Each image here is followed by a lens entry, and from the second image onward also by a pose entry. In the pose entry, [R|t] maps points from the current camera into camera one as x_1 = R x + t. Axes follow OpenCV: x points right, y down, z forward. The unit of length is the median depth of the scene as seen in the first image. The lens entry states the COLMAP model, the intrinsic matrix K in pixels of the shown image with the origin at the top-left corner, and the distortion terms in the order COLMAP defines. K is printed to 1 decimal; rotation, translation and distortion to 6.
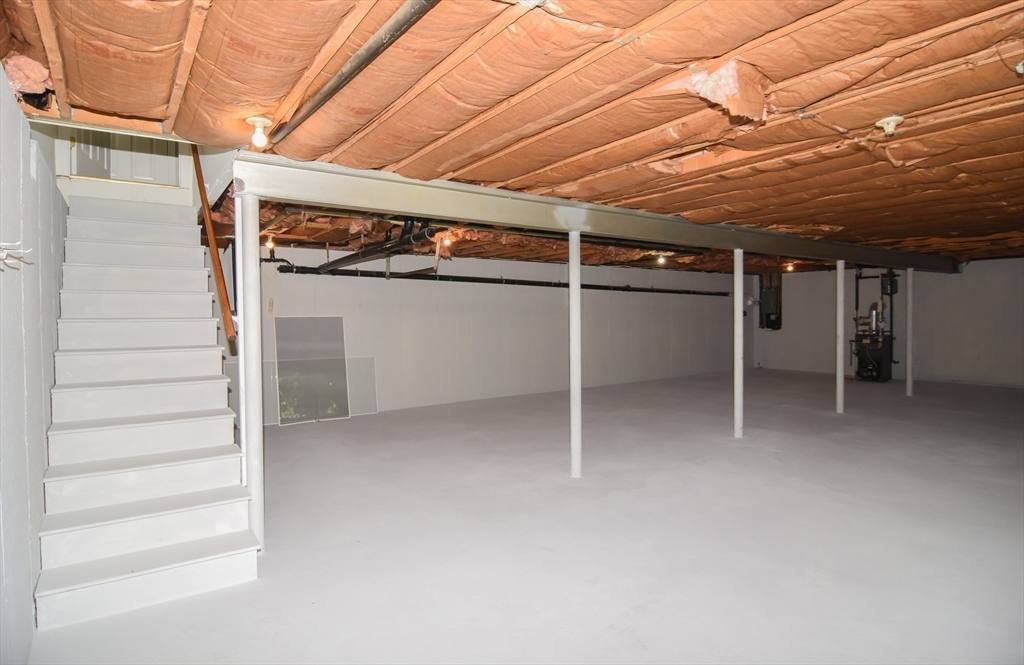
lens RADIAL K [[550.4, 0, 508.3], [0, 550.4, 326.1], [0, 0, 1]] dist [-0.019892, -0.003715]
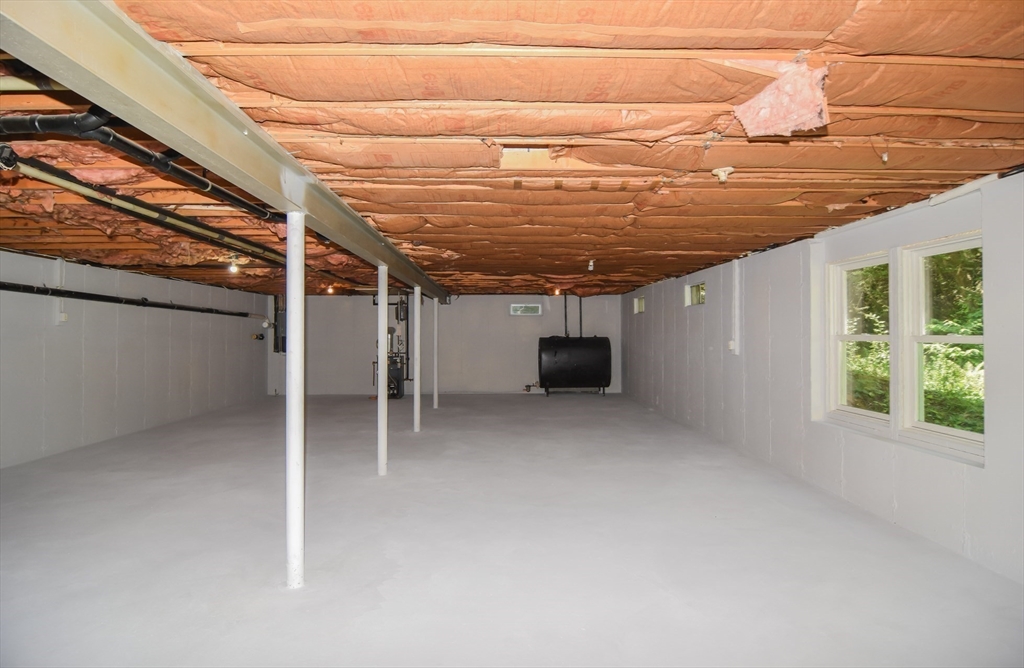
lens RADIAL K [[550.4, 0, 515.0], [0, 550.4, 330.3], [0, 0, 1]] dist [-0.019892, -0.003715]
pose [[0.543898, 0.011851, 0.839068, -0.149154], [0.016881, 0.999543, -0.025060, -0.005101], [-0.838982, 0.027794, 0.543450, 0.220160]]
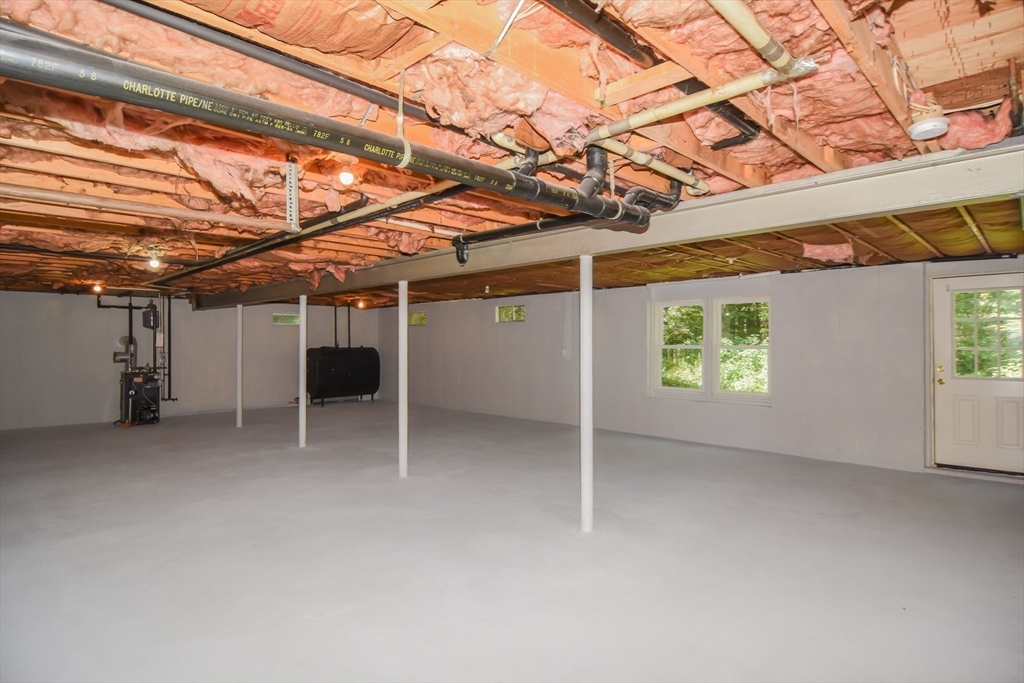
lens RADIAL K [[545.3, 0, 514.0], [0, 545.3, 343.1], [0, 0, 1]] dist [-0.010041, -0.009957]
pose [[-0.177731, 0.007568, 0.984050, -0.374641], [0.024236, 0.999701, -0.003311, -0.015772], [-0.983781, 0.023261, -0.177862, 0.659630]]
